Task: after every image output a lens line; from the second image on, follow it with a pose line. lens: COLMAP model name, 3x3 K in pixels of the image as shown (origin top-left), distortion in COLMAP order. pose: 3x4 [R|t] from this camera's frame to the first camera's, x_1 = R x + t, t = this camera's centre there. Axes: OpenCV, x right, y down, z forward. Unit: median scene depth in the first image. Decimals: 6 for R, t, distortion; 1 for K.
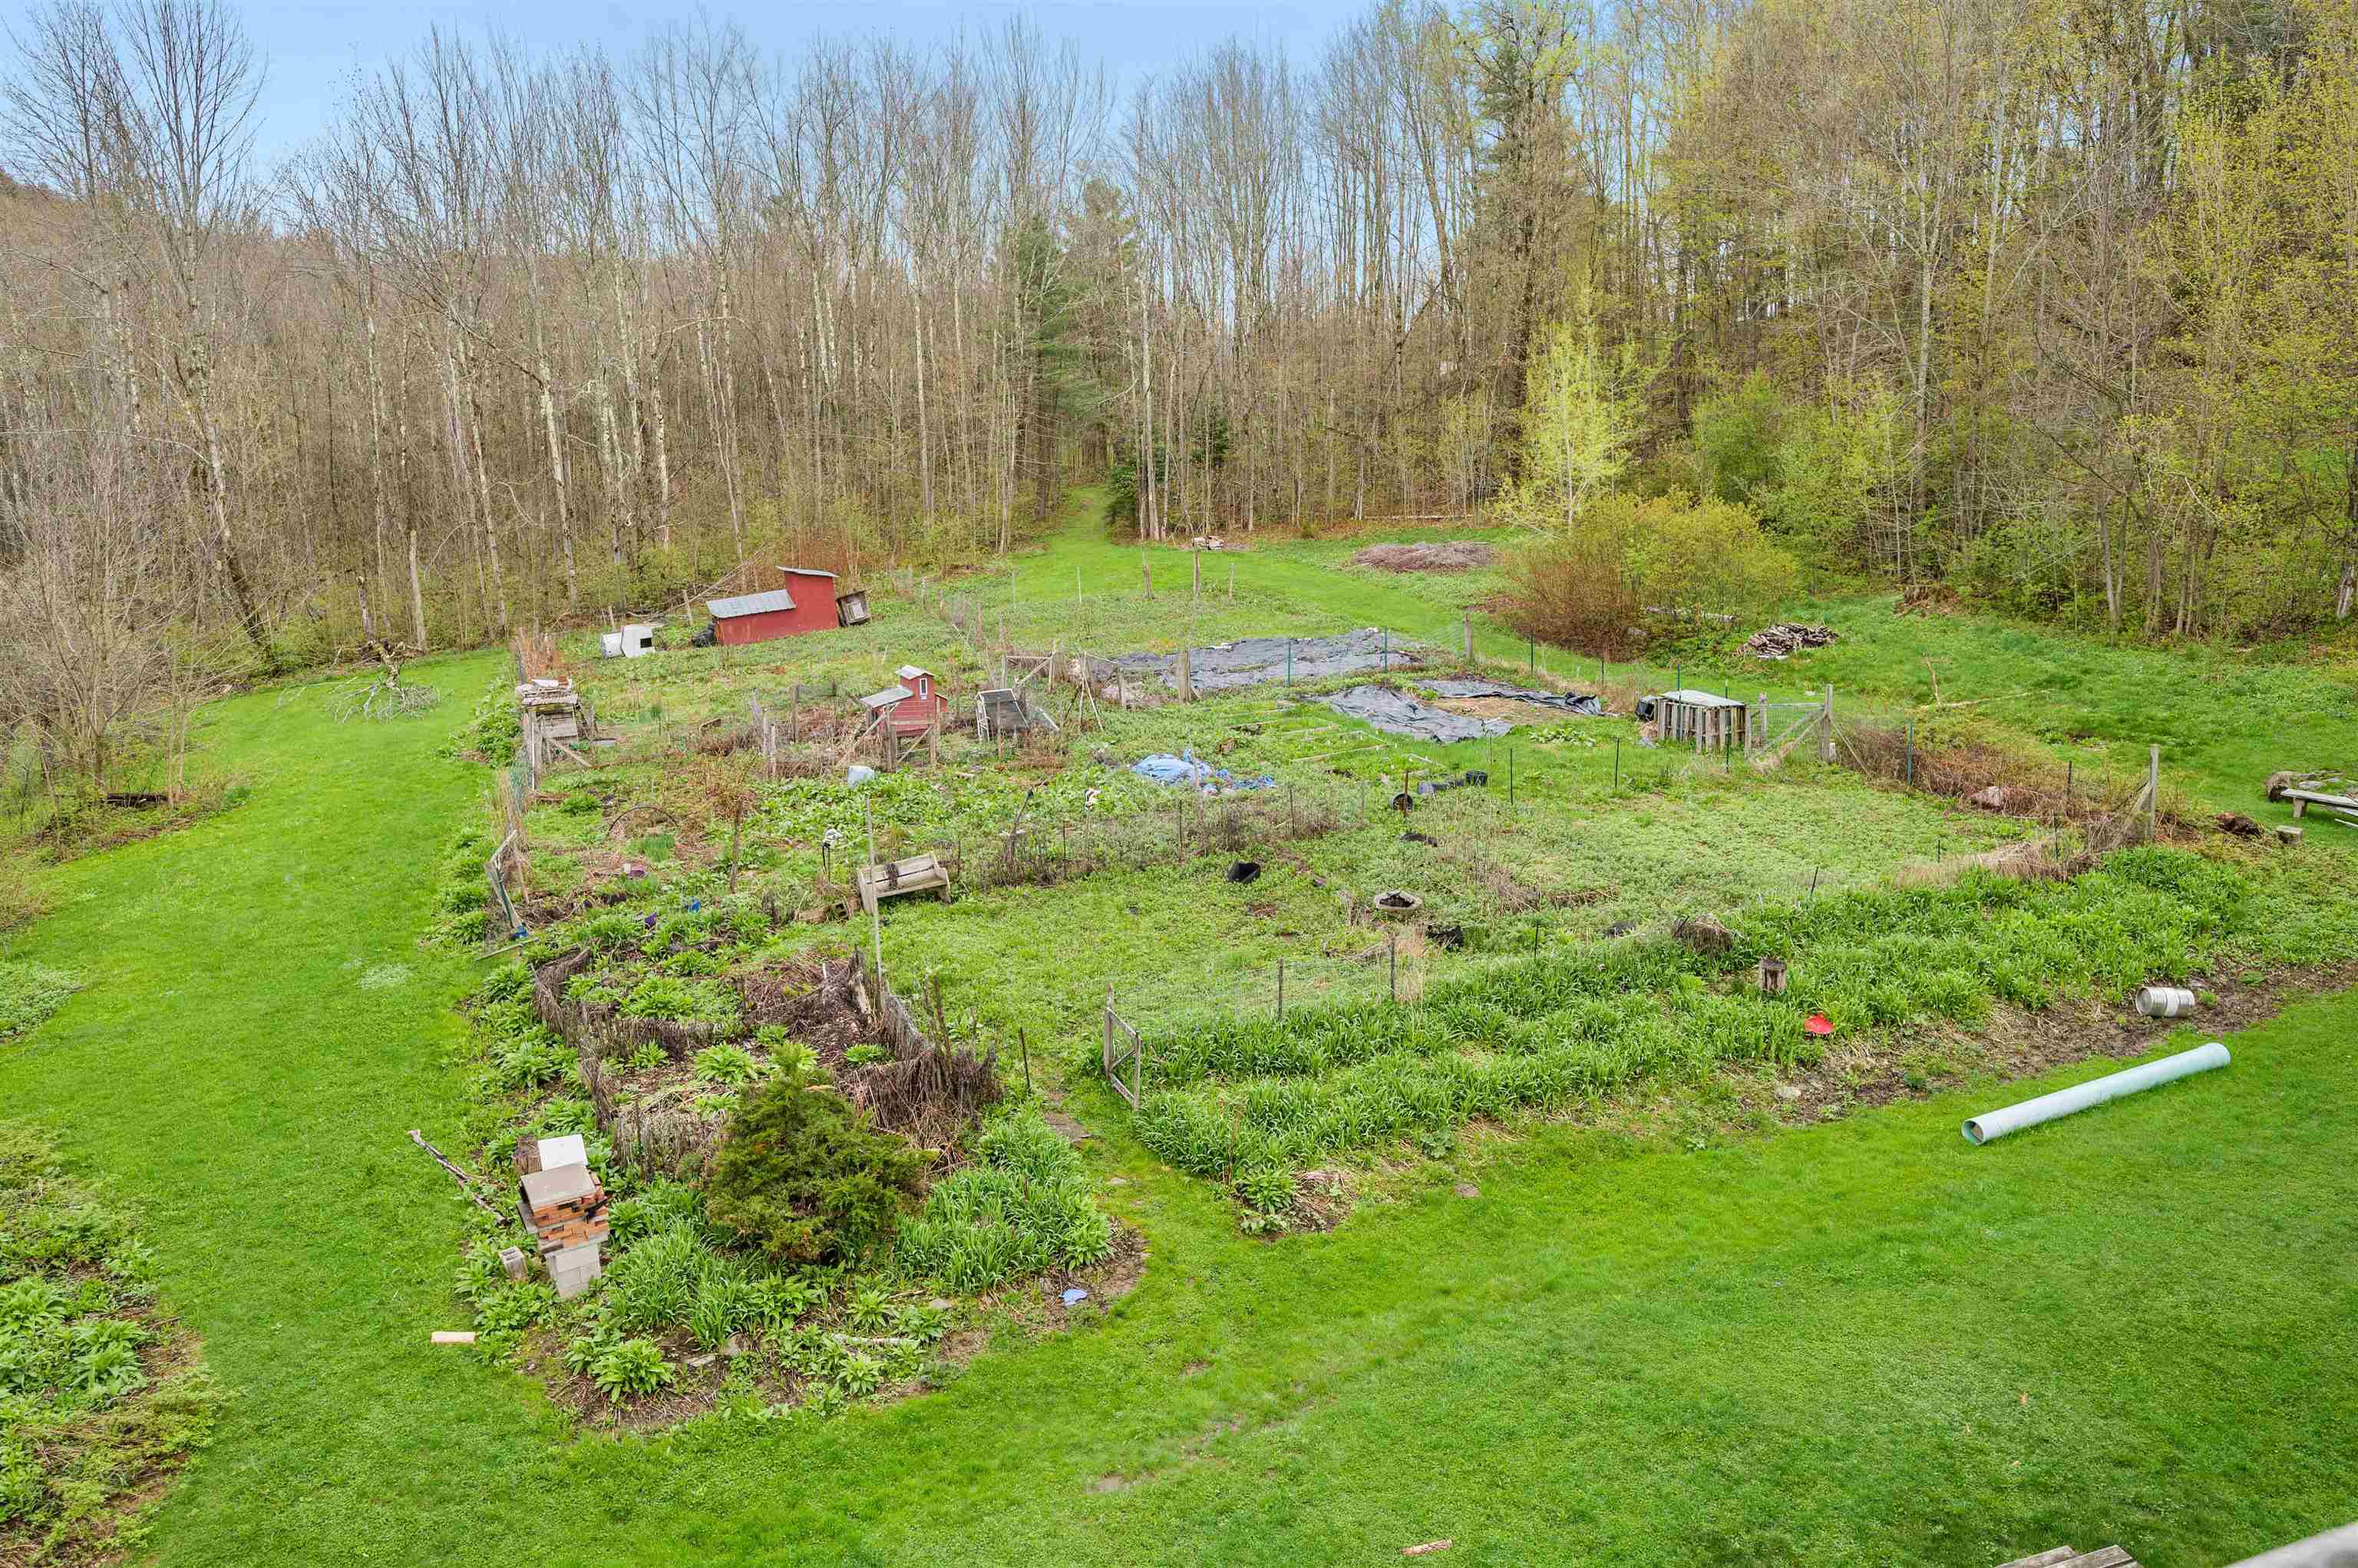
lens RADIAL K [[1681.6, 0, 1179.0], [0, 1681.6, 784.0], [0, 0, 1]] dist [-0.001872, -0.001128]
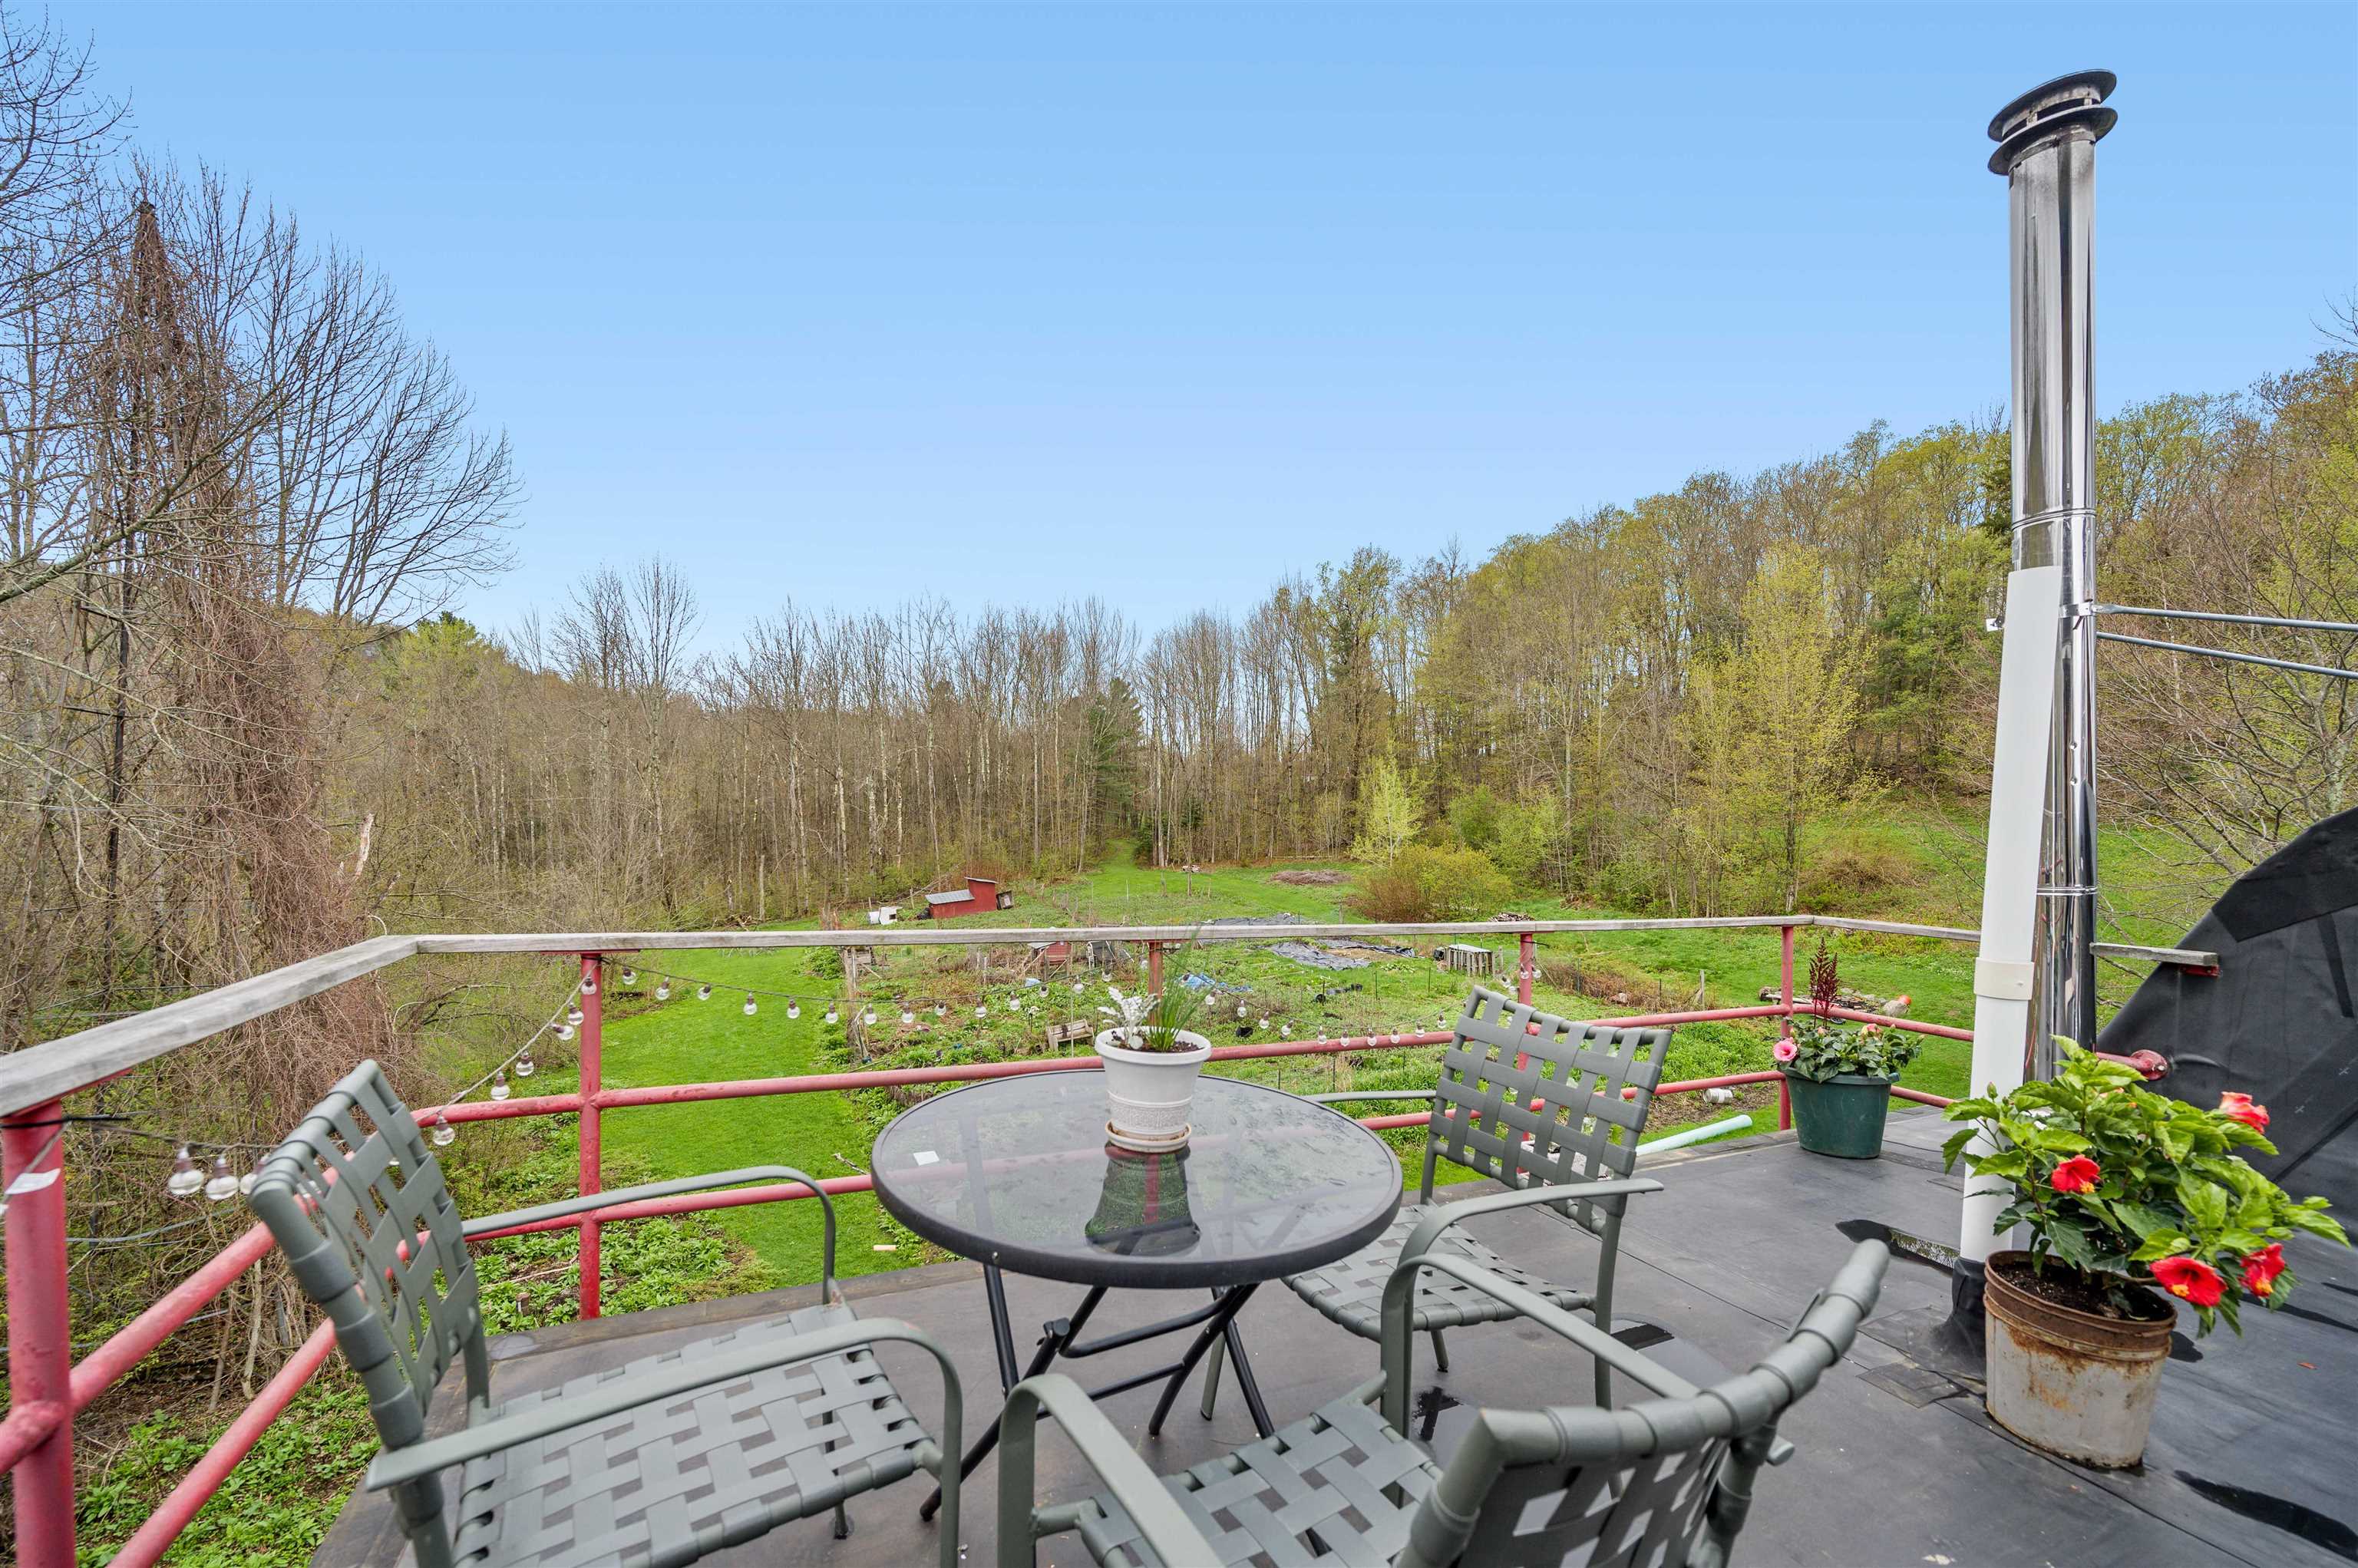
lens RADIAL K [[960.5, 0, 1184.0], [0, 960.5, 861.6], [0, 0, 1]] dist [-0.000563, -0.000101]
pose [[0.999119, 0.014994, 0.039187, -0.045674], [-0.008765, 0.987946, -0.154549, 0.018151], [-0.041032, 0.154069, 0.987208, -0.068340]]
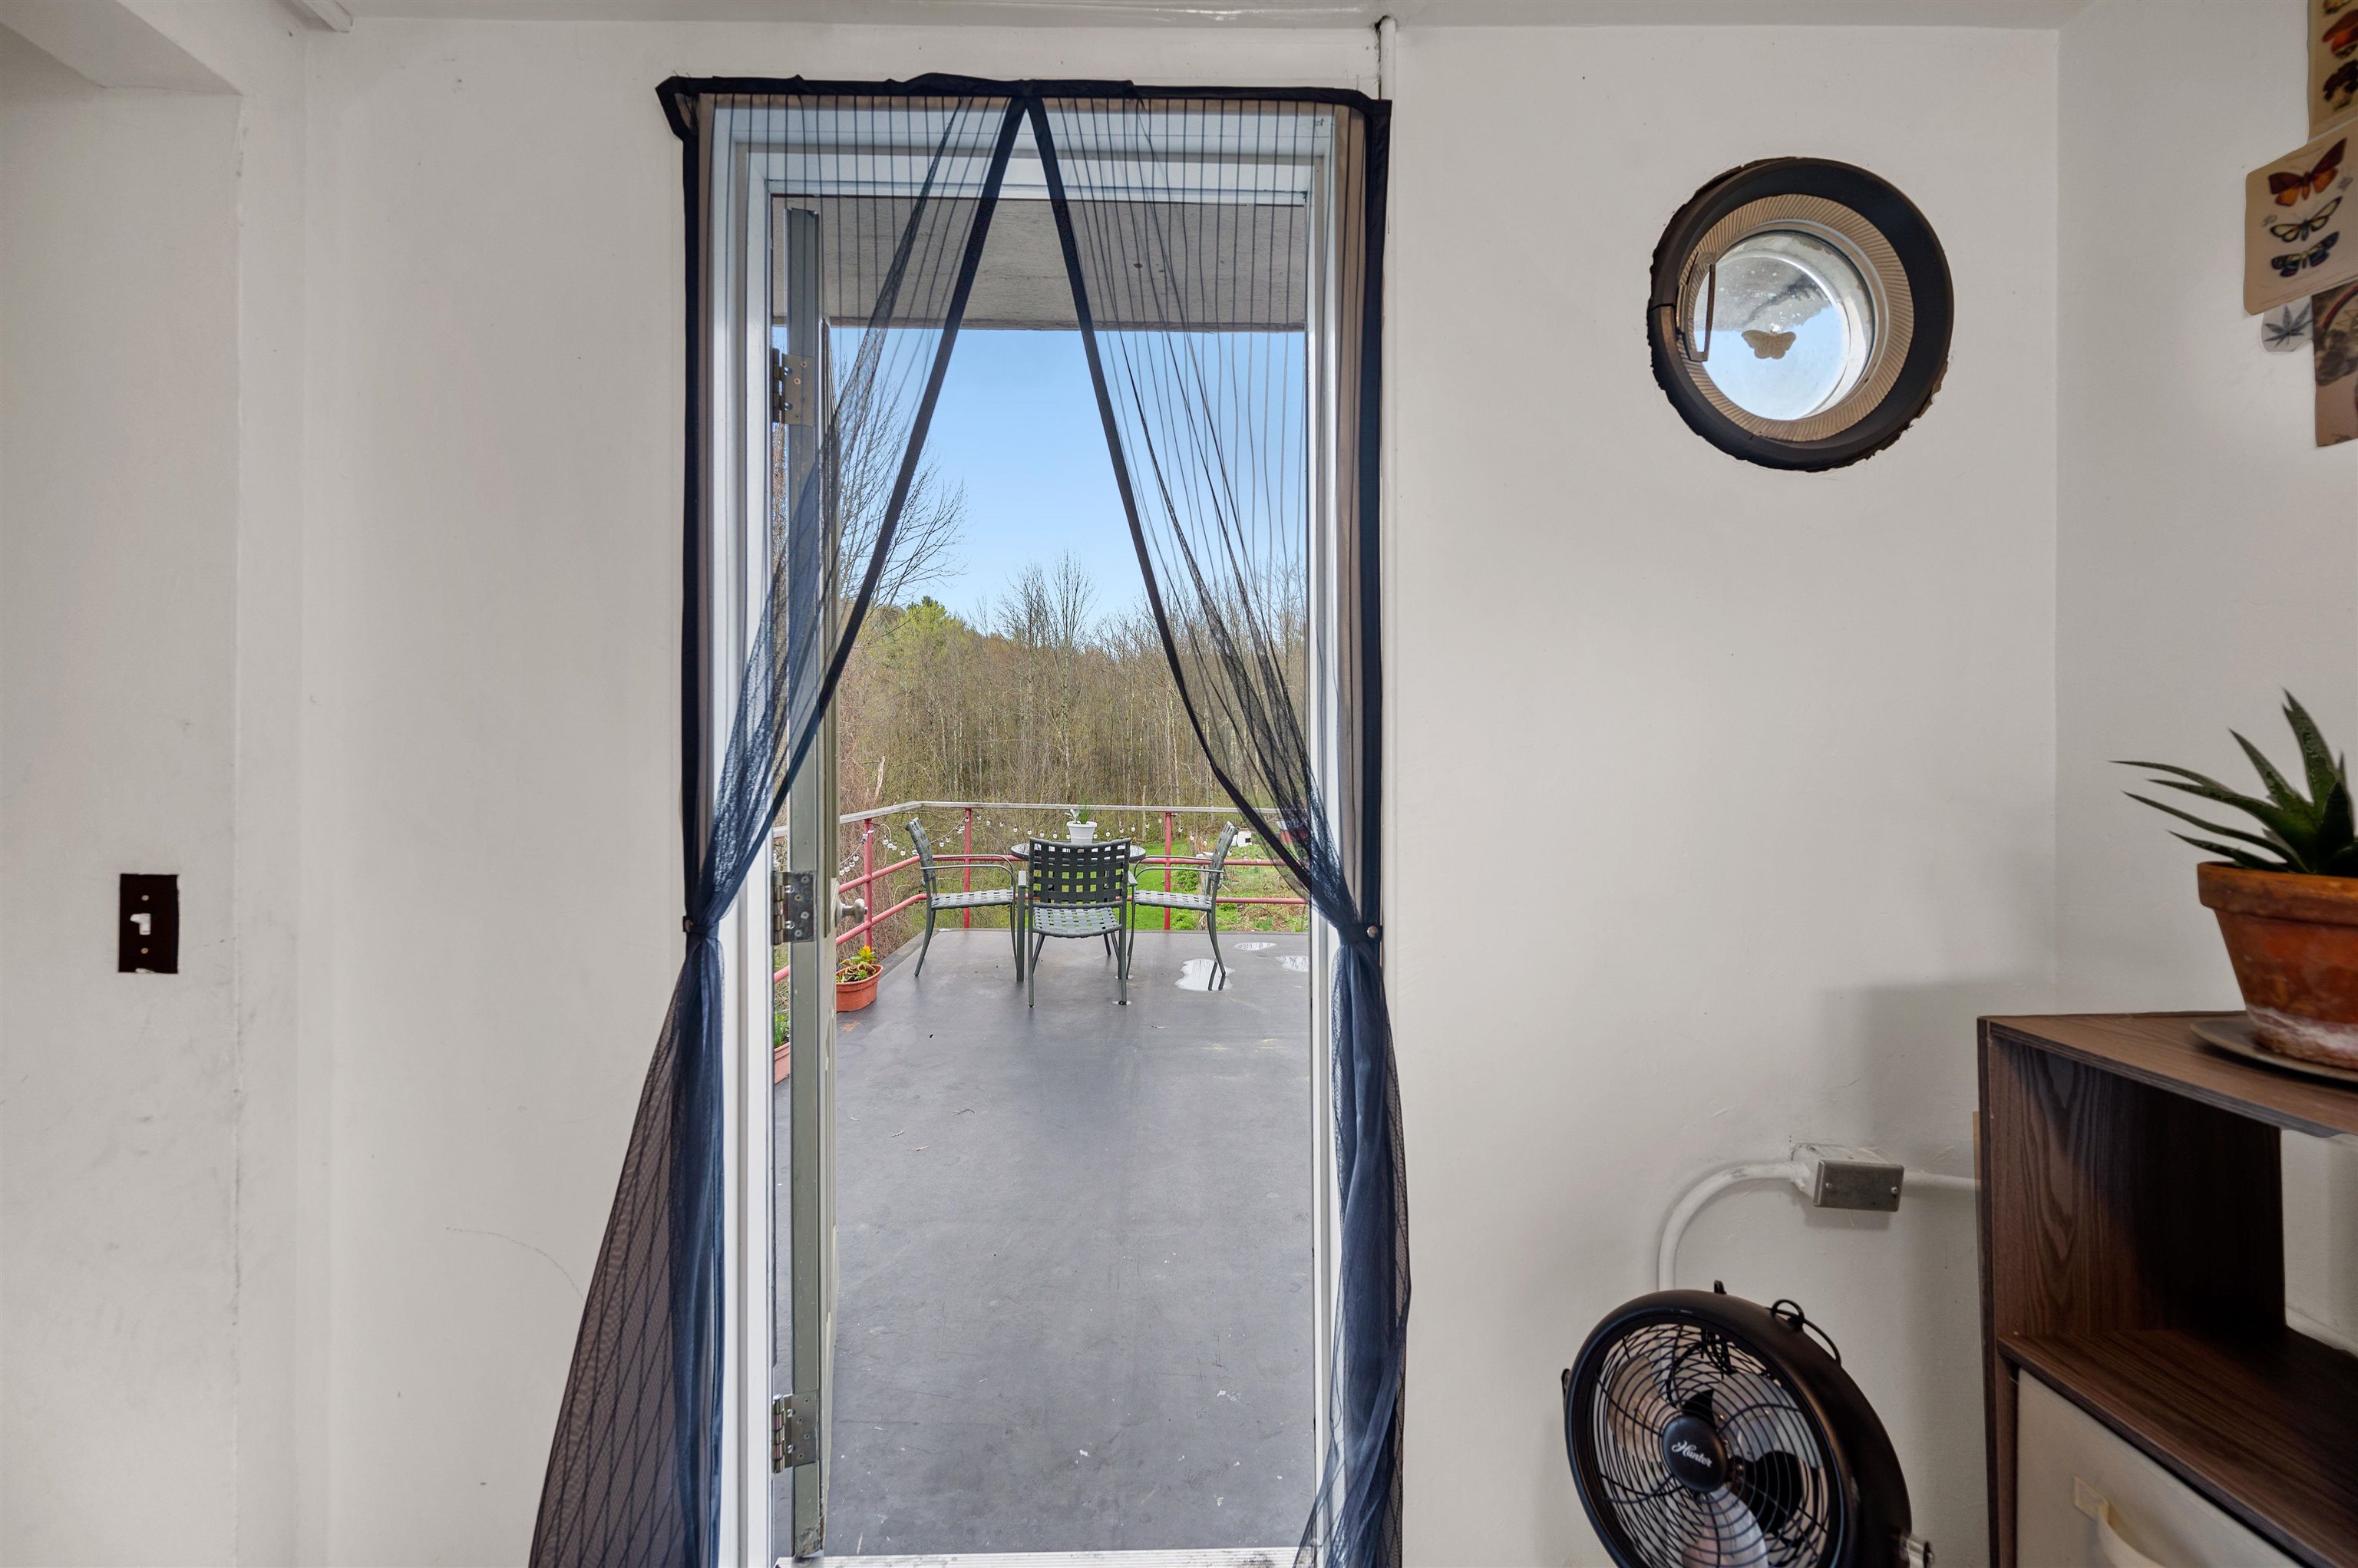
lens RADIAL K [[948.3, 0, 1172.0], [0, 948.3, 761.7], [0, 0, 1]] dist [-0.000788, -0.000039]
pose [[0.935808, 0.007349, -0.352434, 0.008236], [-0.072073, 0.982652, -0.170883, 0.031386], [0.345064, 0.185314, 0.920103, -0.144754]]
